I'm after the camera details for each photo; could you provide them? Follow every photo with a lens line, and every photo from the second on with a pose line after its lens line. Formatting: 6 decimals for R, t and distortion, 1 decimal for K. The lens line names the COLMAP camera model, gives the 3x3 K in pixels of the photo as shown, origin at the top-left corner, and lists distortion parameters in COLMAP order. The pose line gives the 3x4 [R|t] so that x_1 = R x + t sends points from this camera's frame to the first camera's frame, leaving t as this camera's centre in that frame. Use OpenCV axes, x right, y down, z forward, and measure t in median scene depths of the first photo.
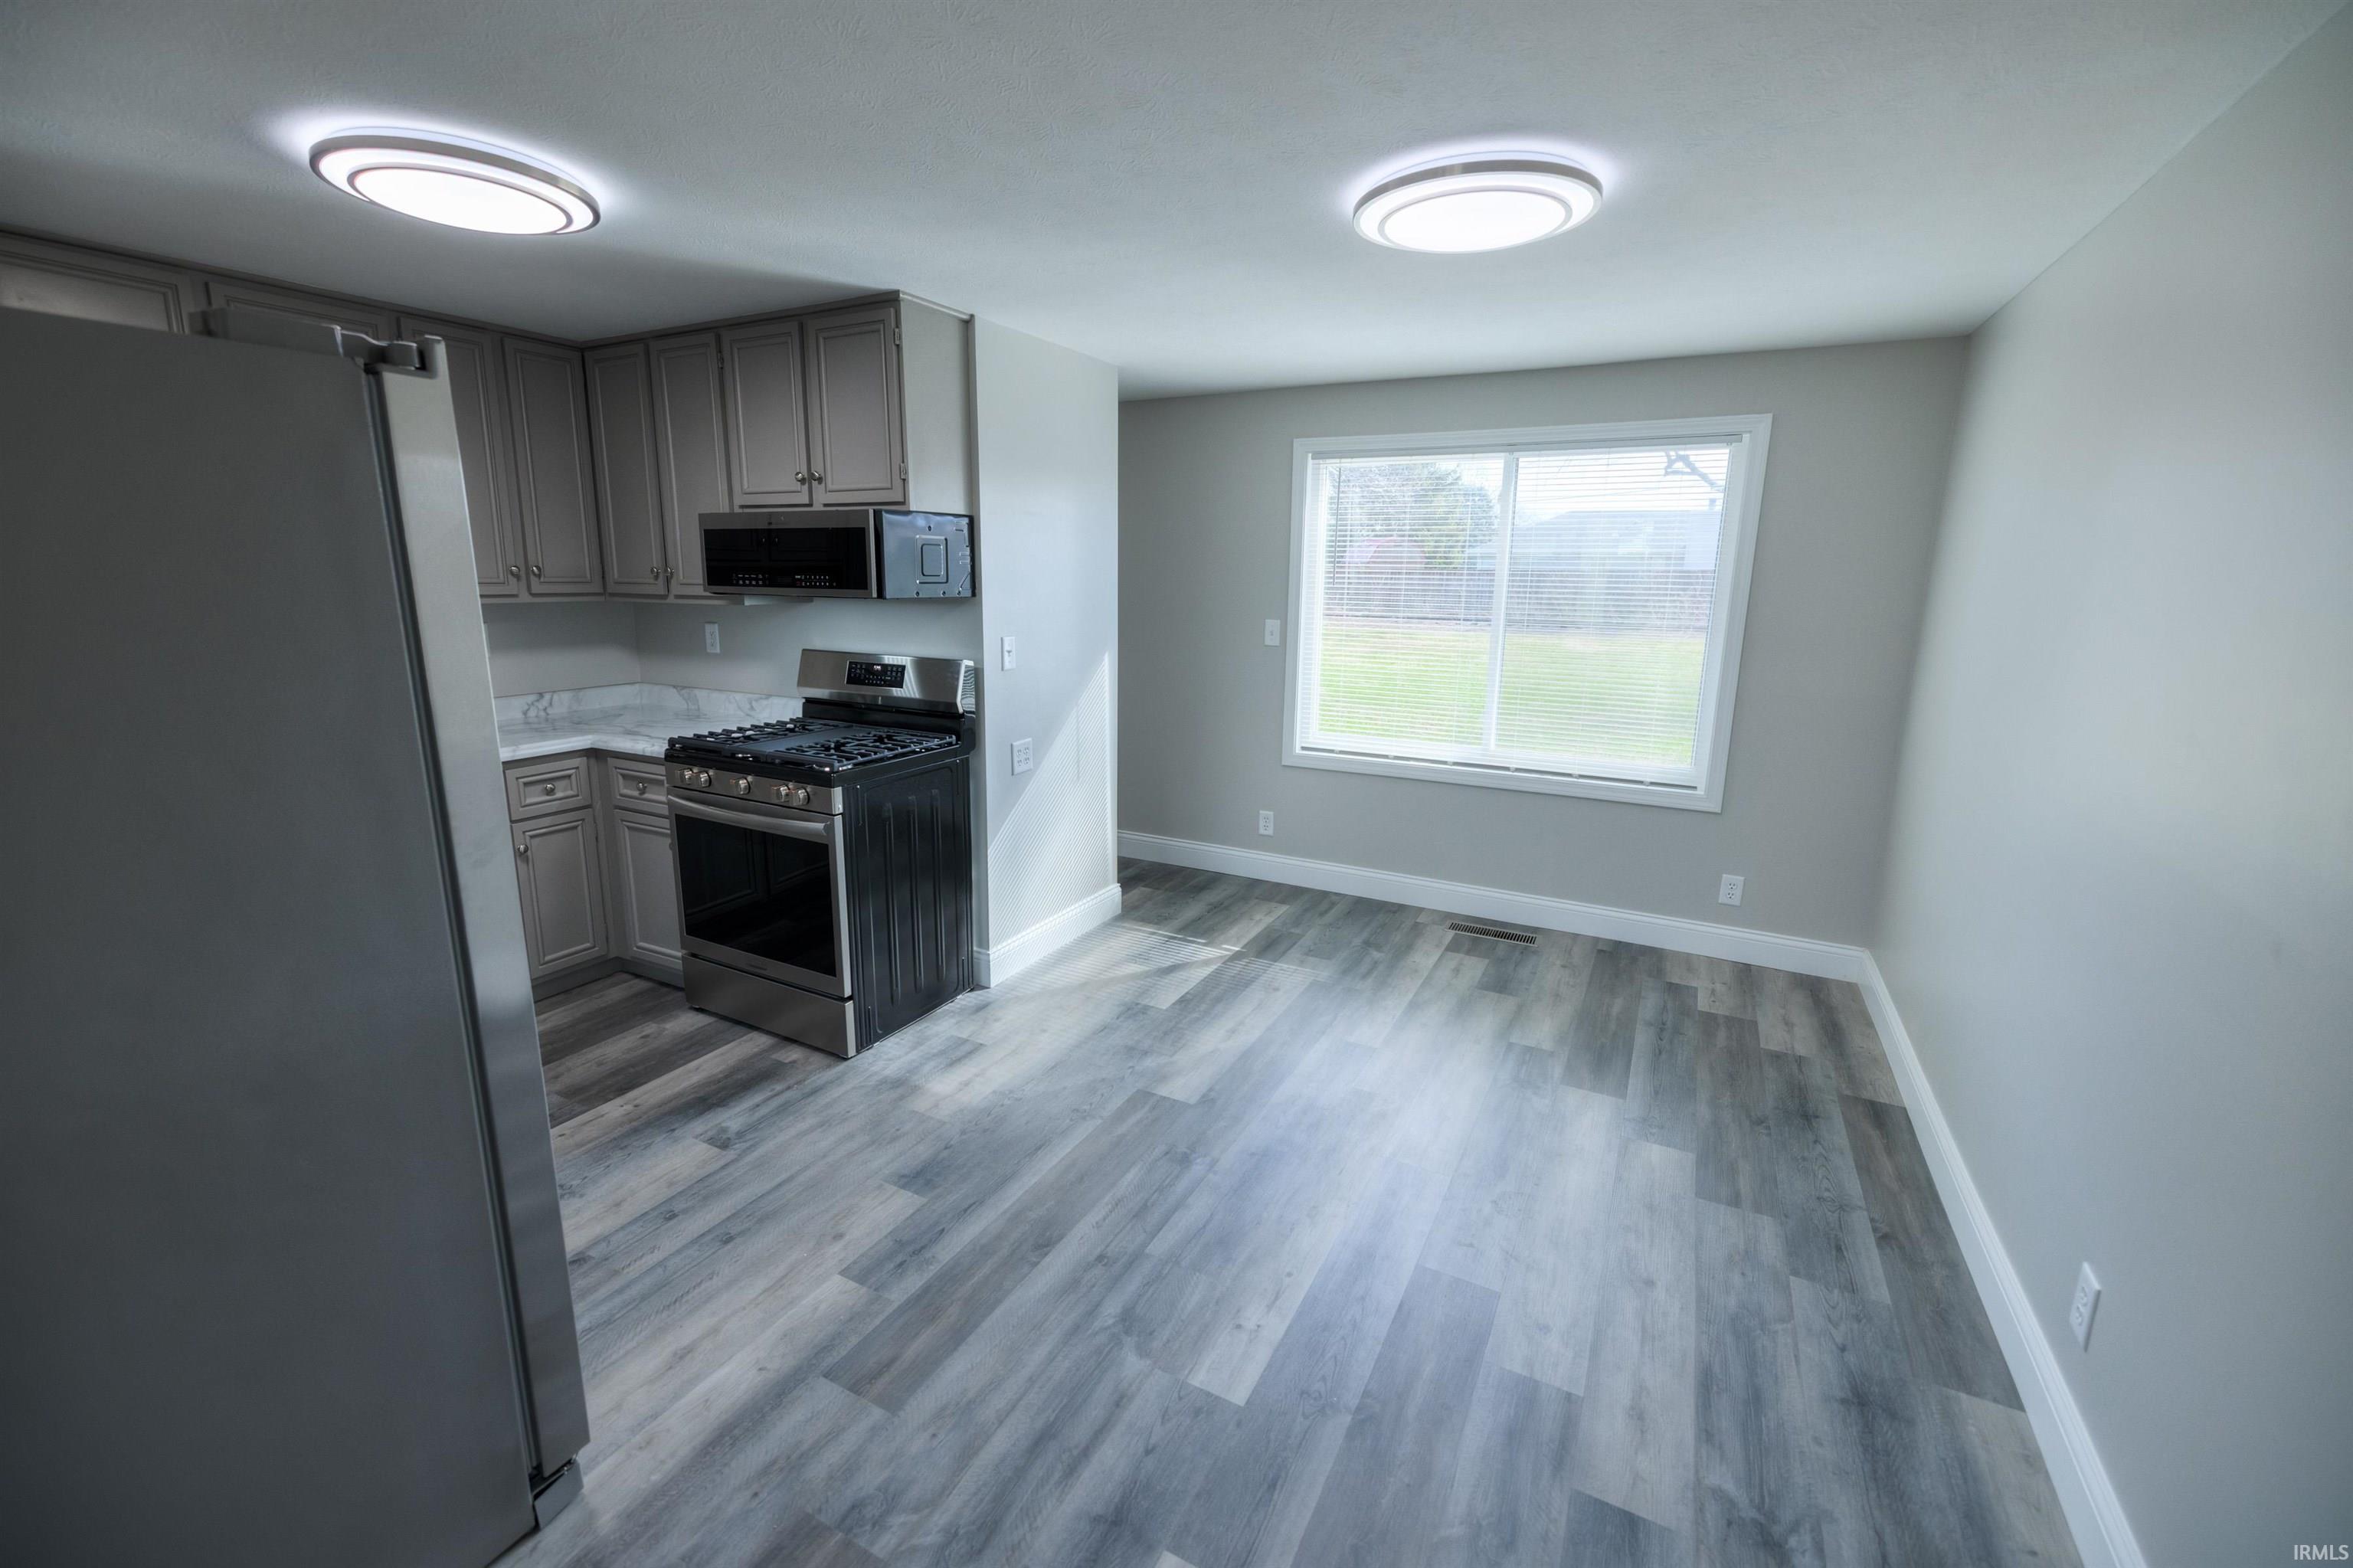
lens RADIAL K [[987.2, 0, 1160.5], [0, 987.2, 775.7], [0, 0, 1]] dist [-0.004853, 0.002382]
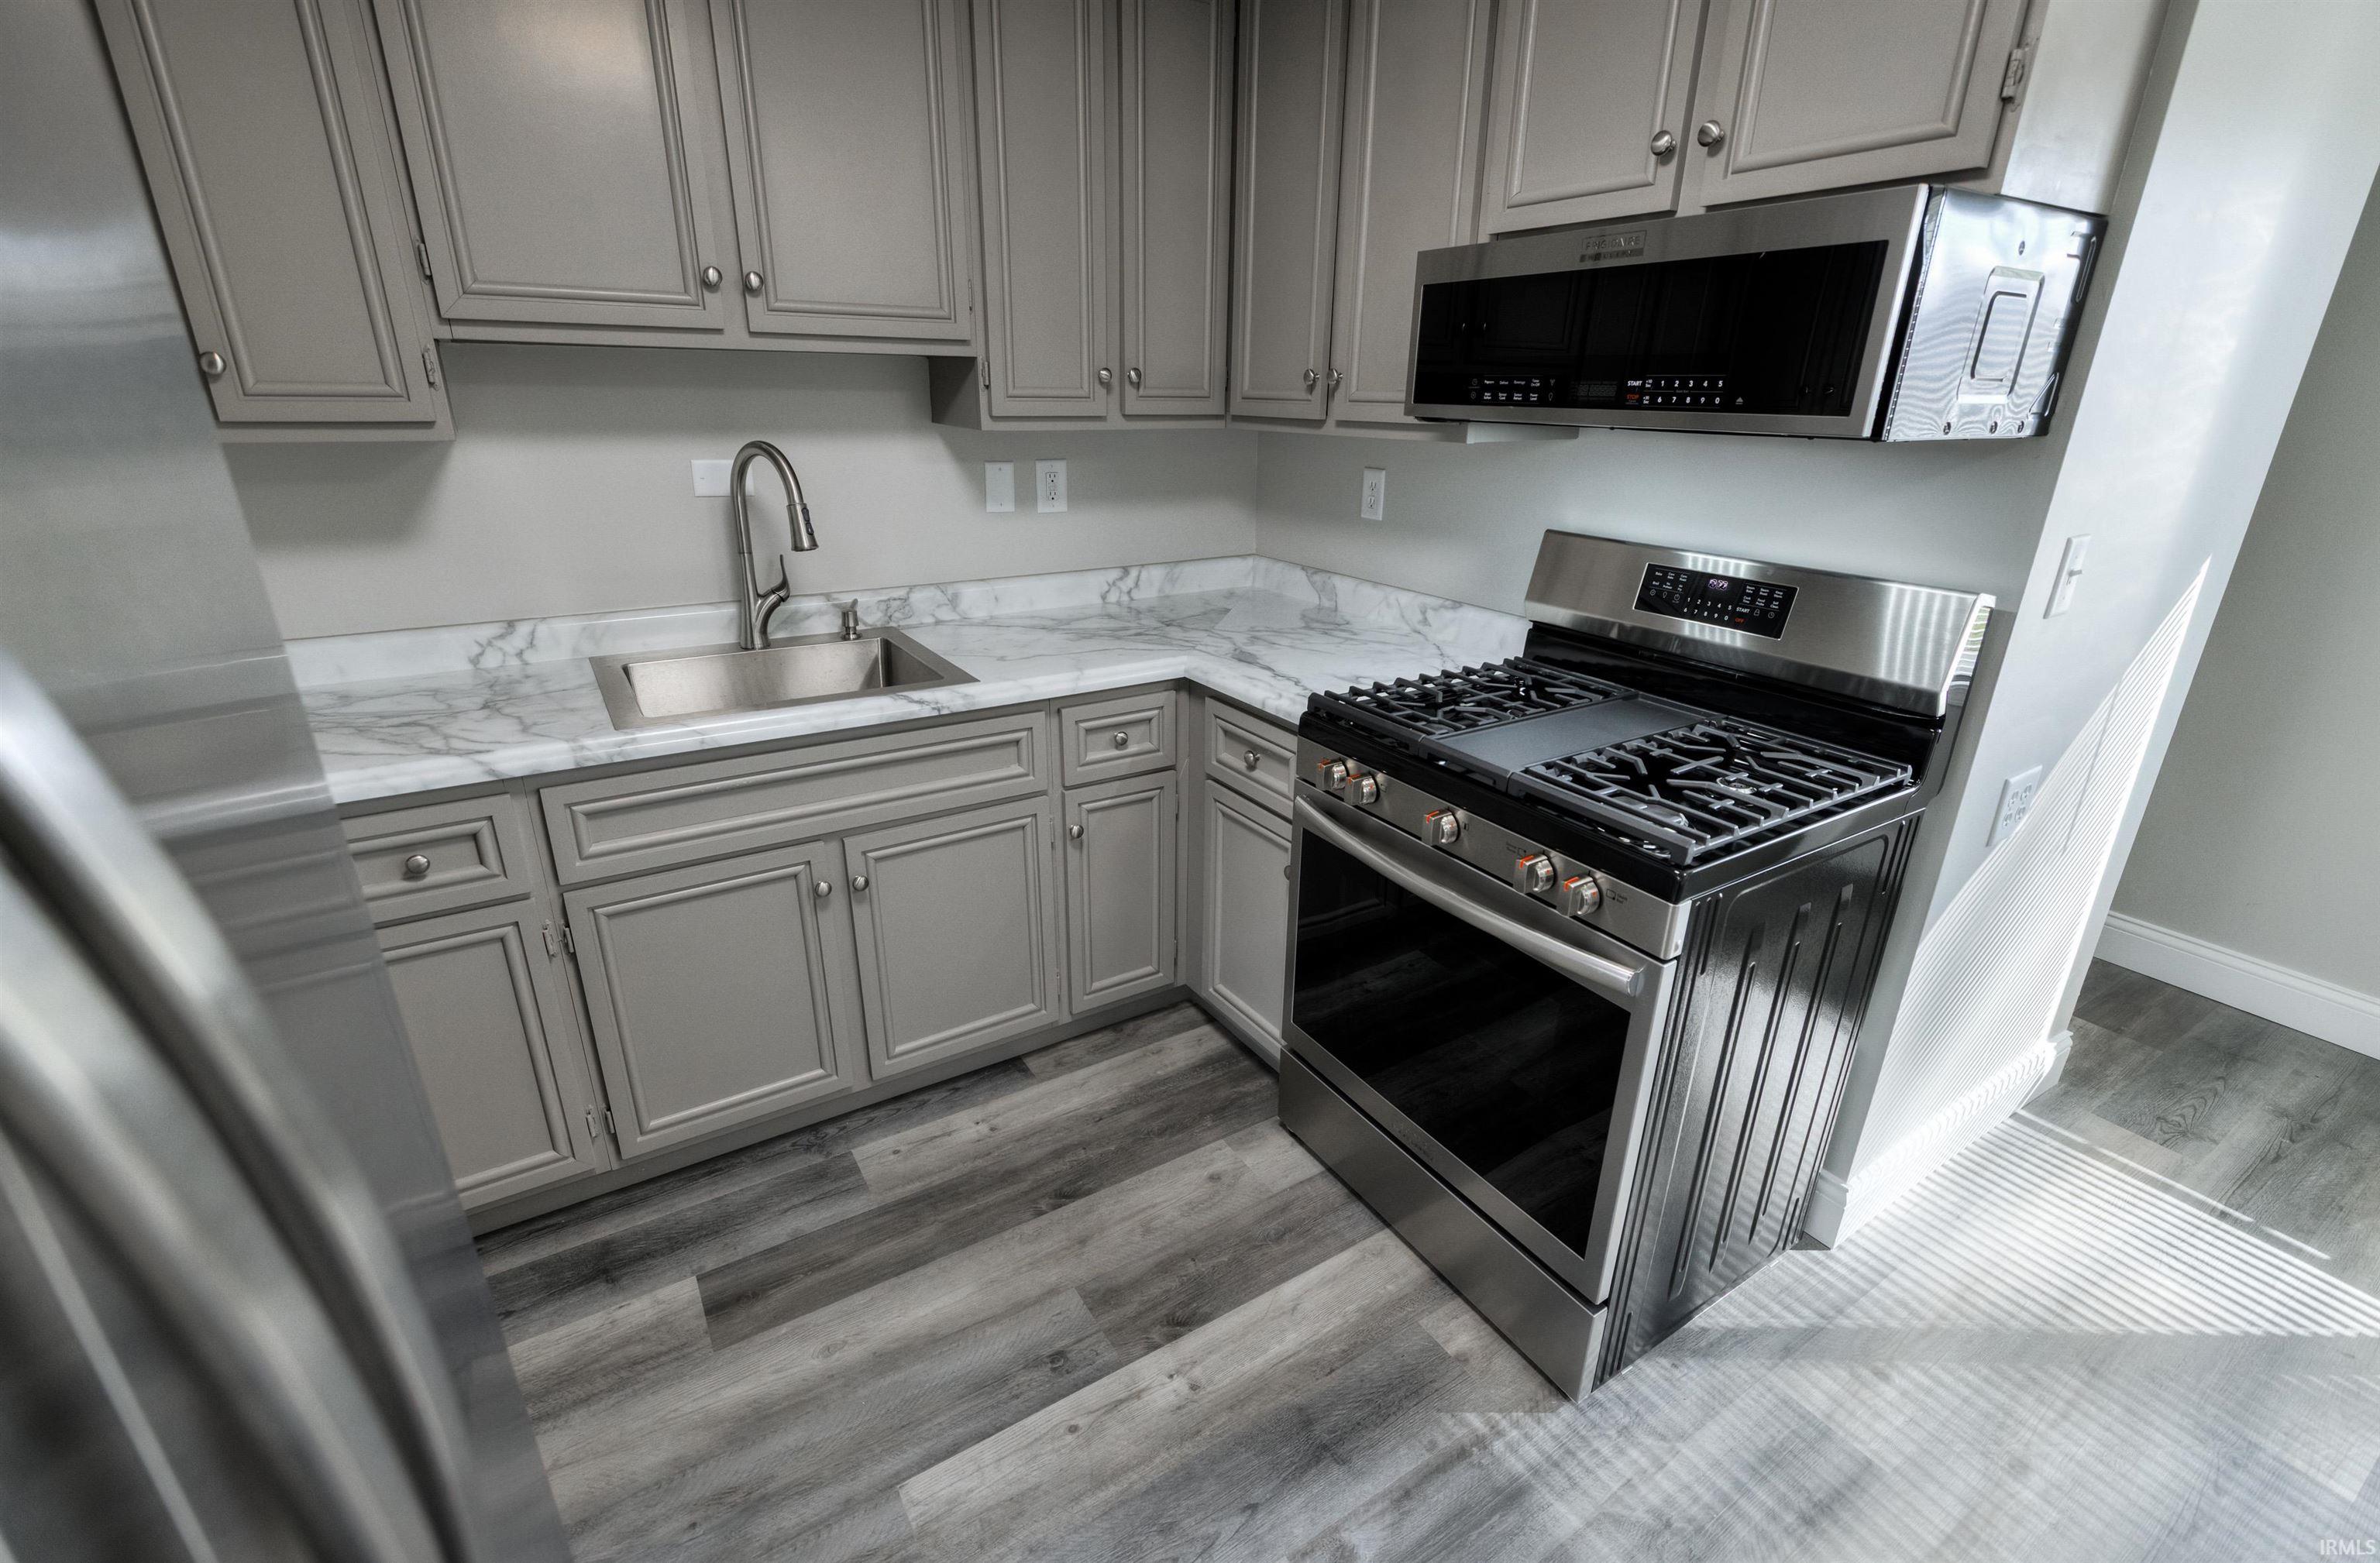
lens RADIAL K [[1044.0, 0, 1195.9], [0, 1044.0, 782.7], [0, 0, 1]] dist [0.003120, 0.000149]
pose [[0.872070, 0.172762, -0.457872, -0.266165], [-0.100755, 0.978954, 0.177474, -0.081715], [0.478897, -0.108637, 0.871123, 0.436791]]
